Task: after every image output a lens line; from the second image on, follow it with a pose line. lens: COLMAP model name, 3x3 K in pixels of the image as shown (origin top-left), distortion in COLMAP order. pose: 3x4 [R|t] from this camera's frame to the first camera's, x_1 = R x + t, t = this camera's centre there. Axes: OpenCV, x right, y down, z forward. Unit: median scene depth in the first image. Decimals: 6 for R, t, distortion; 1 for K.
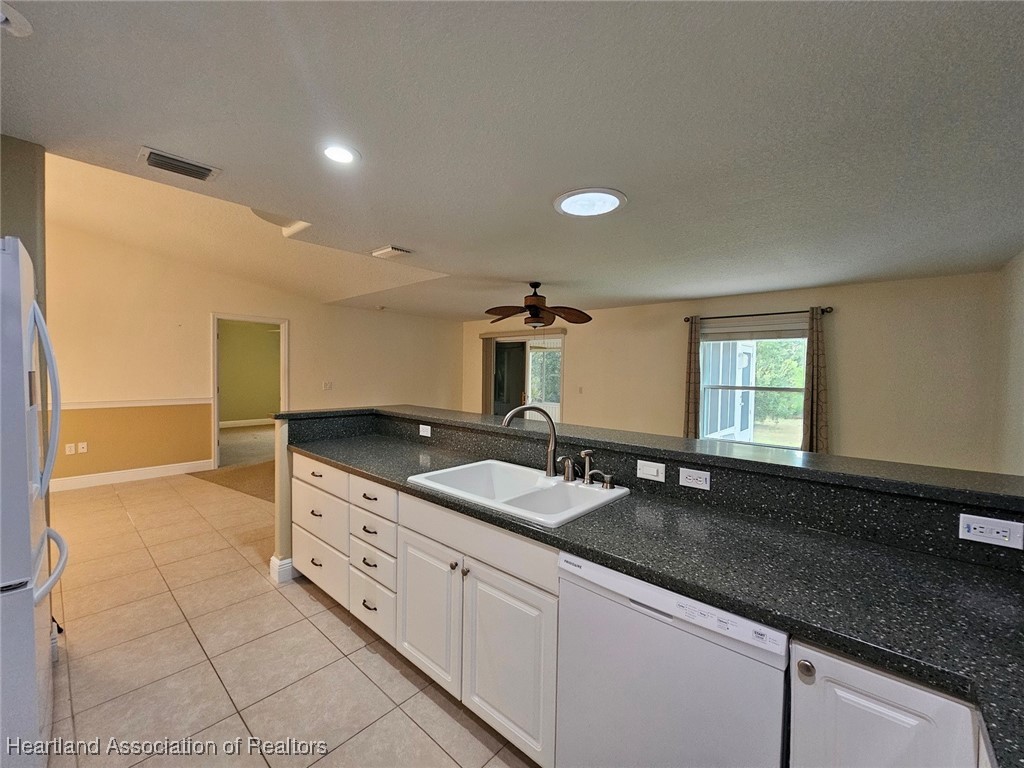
lens RADIAL K [[417.5, 0, 513.1], [0, 417.5, 384.1], [0, 0, 1]] dist [-0.002091, -0.000128]
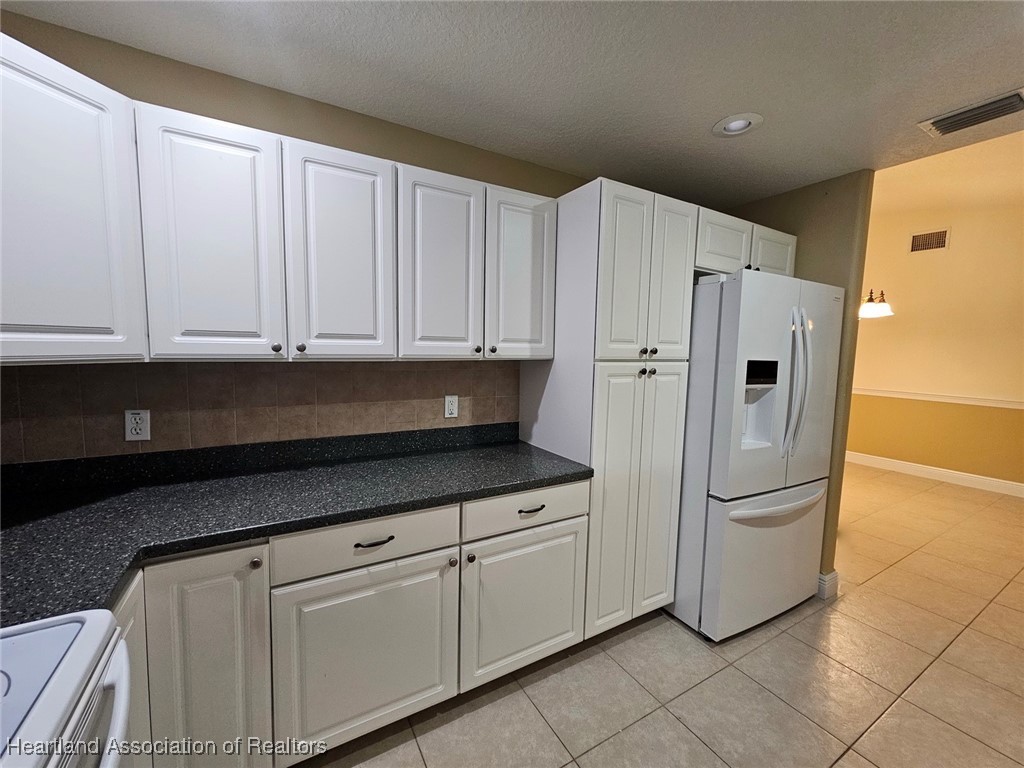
lens RADIAL K [[417.5, 0, 513.0], [0, 417.5, 386.7], [0, 0, 1]] dist [-0.002091, -0.000128]
pose [[-0.323357, 0.058228, -0.944484, 0.315474], [-0.053354, 0.995395, 0.079633, -0.008243], [0.944772, 0.076142, -0.318762, 0.472175]]
